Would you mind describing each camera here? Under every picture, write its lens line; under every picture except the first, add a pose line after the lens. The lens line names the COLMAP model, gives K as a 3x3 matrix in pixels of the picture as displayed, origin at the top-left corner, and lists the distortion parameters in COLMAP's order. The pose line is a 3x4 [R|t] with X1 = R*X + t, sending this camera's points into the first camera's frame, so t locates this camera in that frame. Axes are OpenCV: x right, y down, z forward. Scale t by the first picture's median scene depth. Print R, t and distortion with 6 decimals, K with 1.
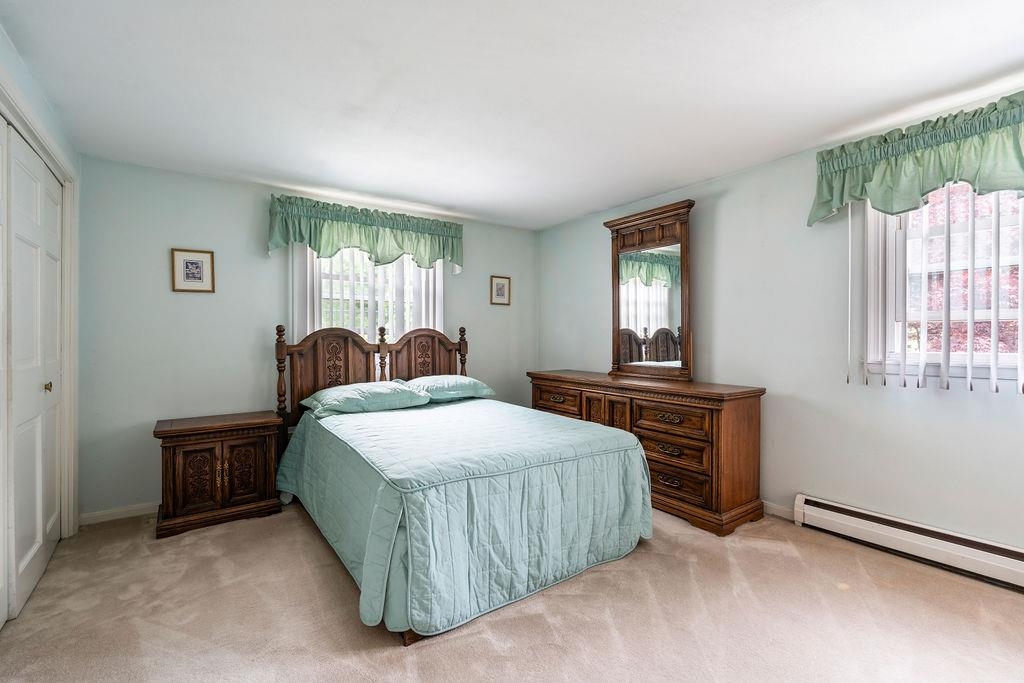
lens RADIAL K [[456.8, 0, 512.9], [0, 456.8, 330.7], [0, 0, 1]] dist [-0.001929, 0.000249]
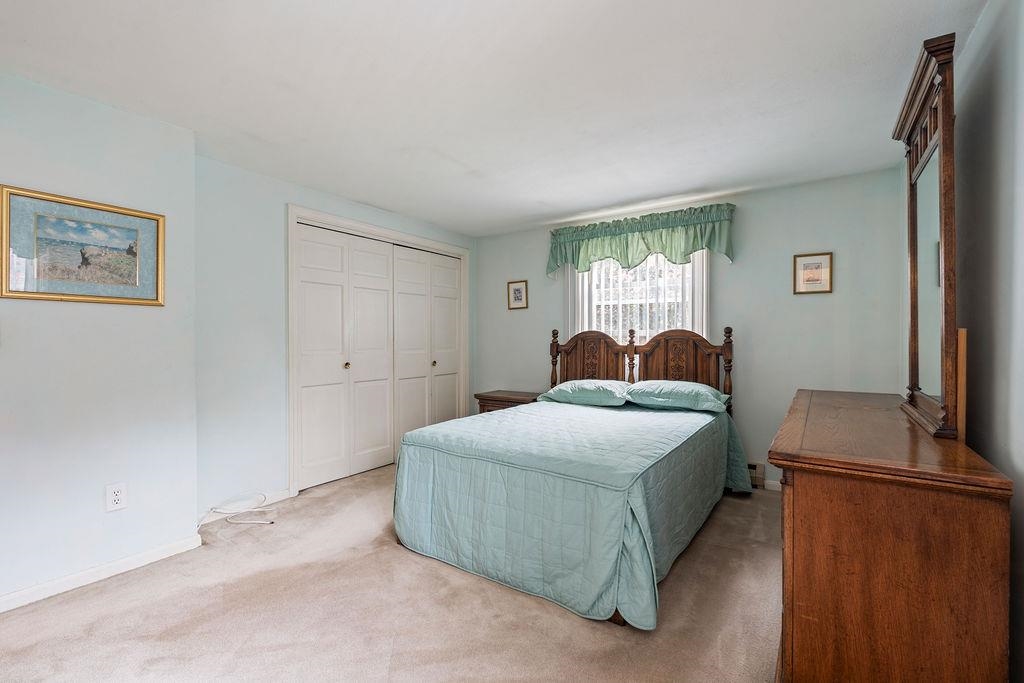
lens RADIAL K [[450.5, 0, 508.8], [0, 450.5, 342.2], [0, 0, 1]] dist [0.000872, 0.000307]
pose [[0.340256, 0.009557, -0.940284, 0.601900], [0.013269, 0.999800, 0.014963, 0.002515], [0.940239, -0.017568, 0.340062, 0.397461]]
